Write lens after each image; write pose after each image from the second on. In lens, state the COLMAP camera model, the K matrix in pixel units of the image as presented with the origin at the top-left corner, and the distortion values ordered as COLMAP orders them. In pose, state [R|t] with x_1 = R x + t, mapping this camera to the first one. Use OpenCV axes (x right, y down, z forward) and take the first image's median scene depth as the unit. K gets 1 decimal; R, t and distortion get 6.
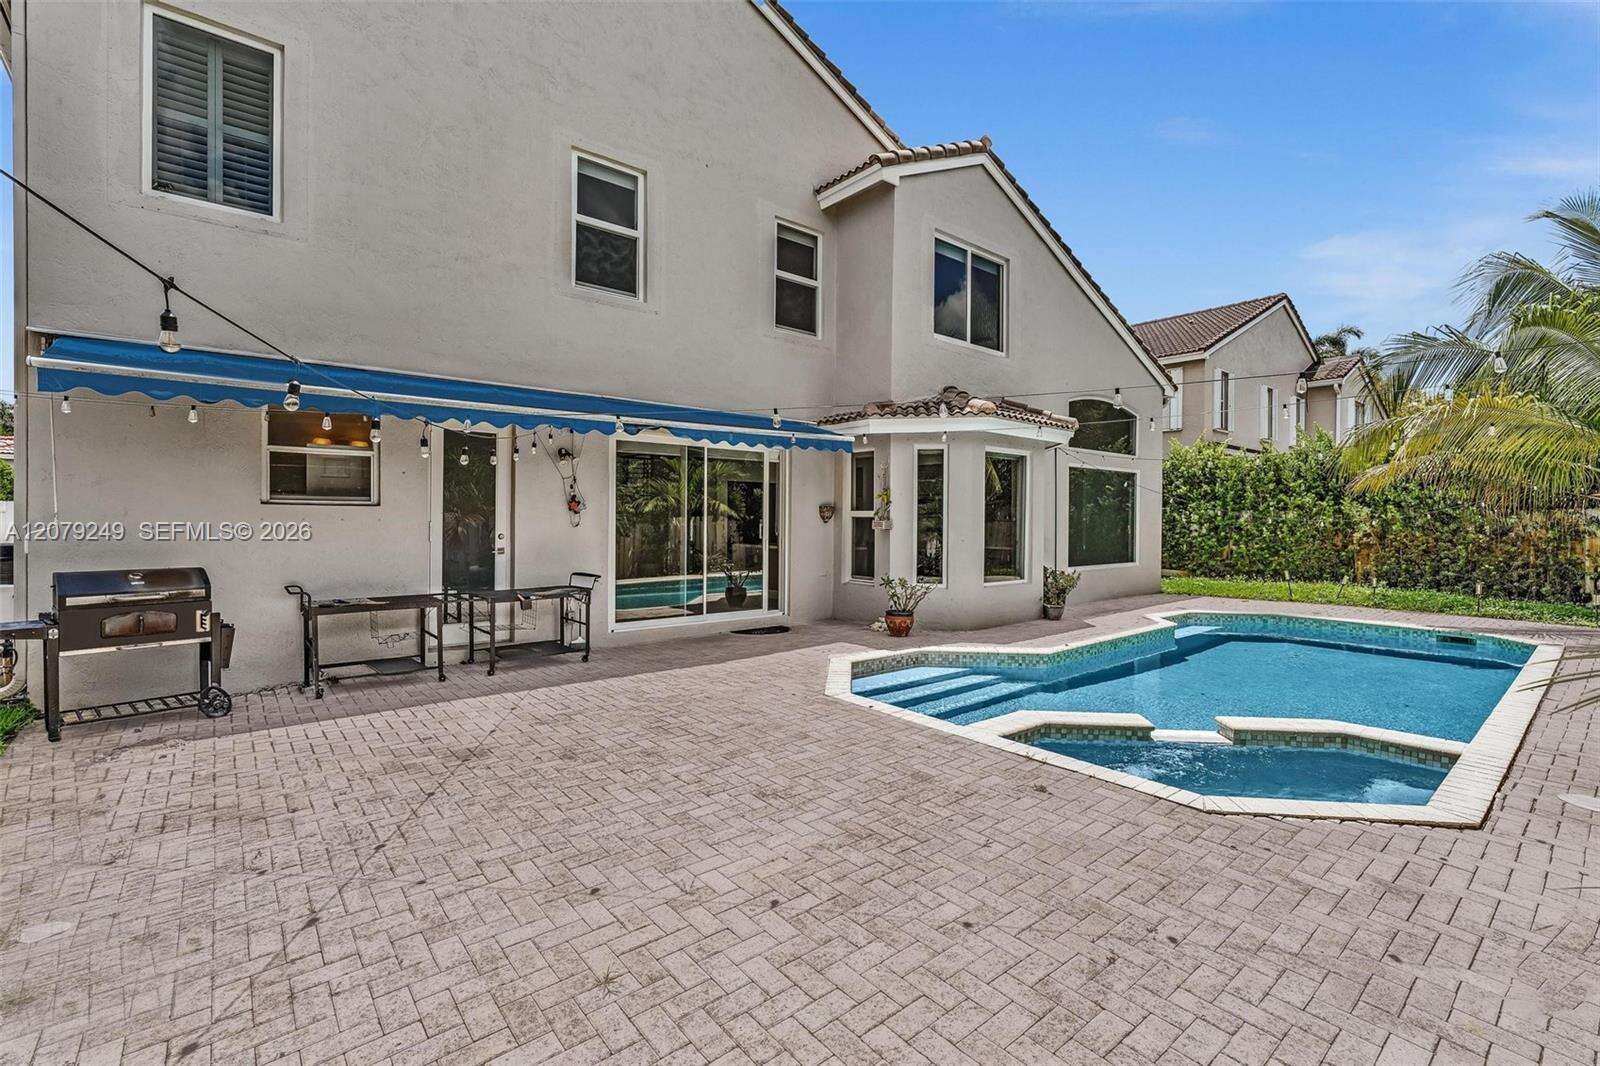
lens RADIAL K [[702.2, 0, 795.6], [0, 702.2, 526.3], [0, 0, 1]] dist [-0.003099, -0.000576]
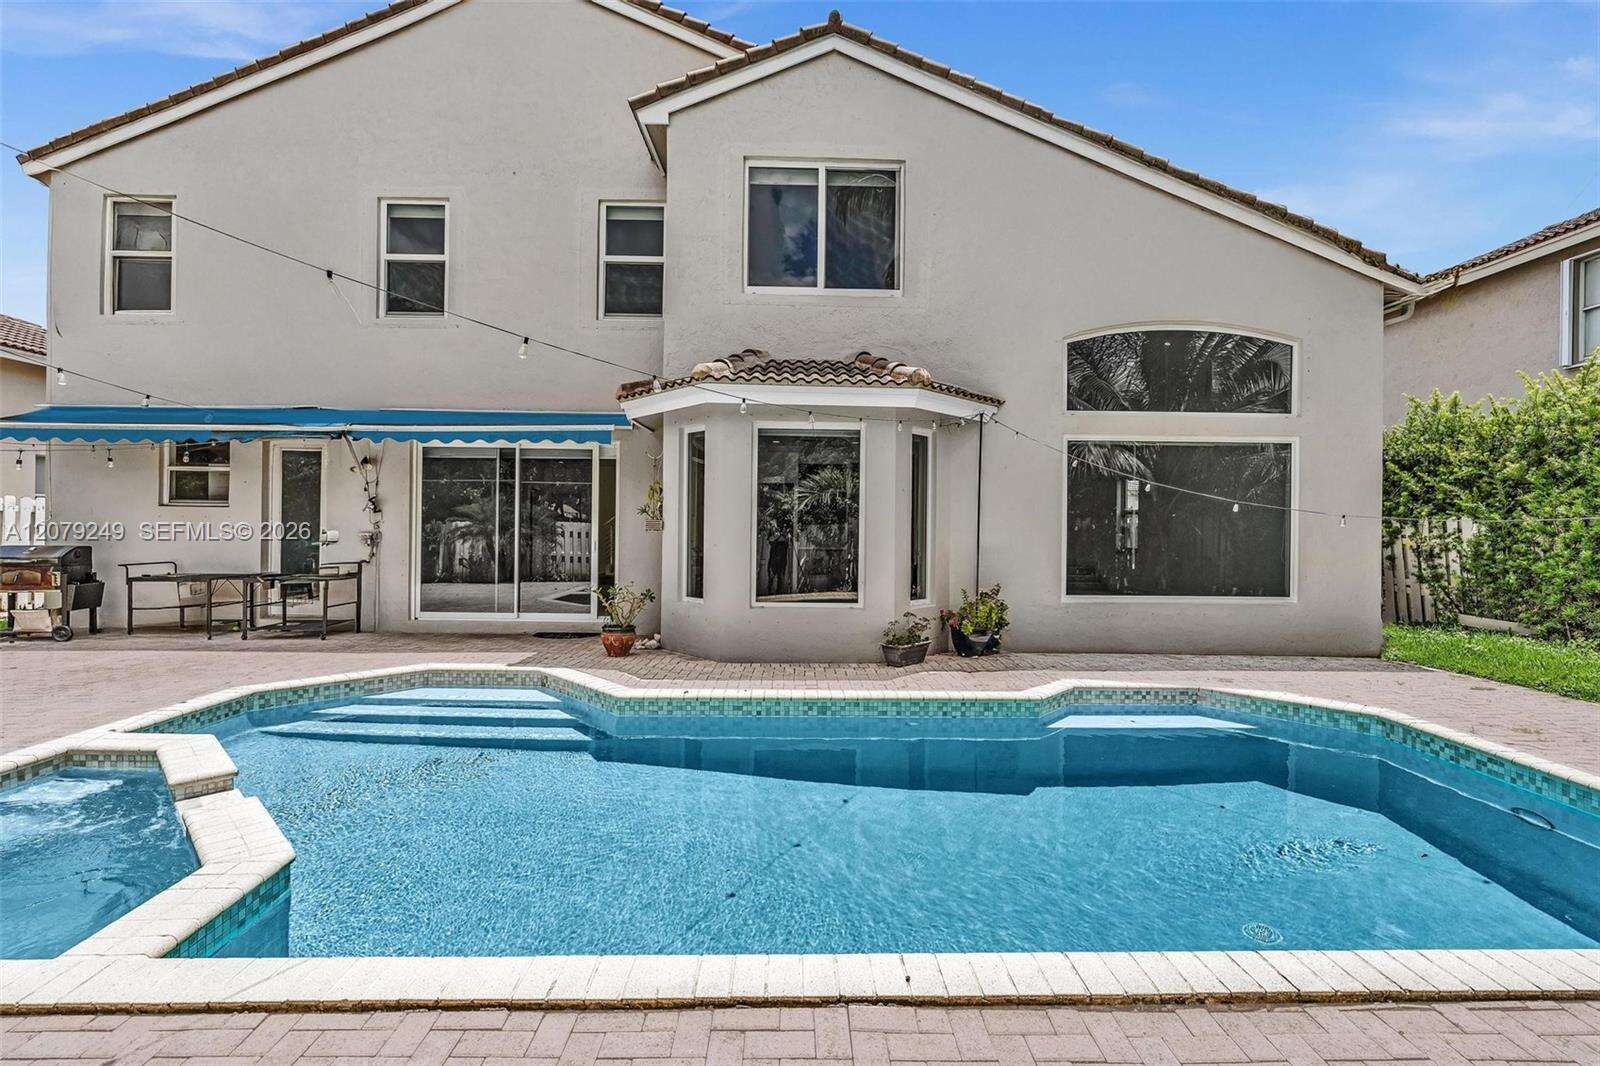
lens RADIAL K [[702.2, 0, 802.3], [0, 702.2, 529.1], [0, 0, 1]] dist [-0.003099, -0.000576]
pose [[0.782379, 0.003710, -0.622791, 0.837776], [-0.013273, 0.999854, -0.010718, 0.010407], [0.622661, 0.016652, 0.782315, 0.469894]]
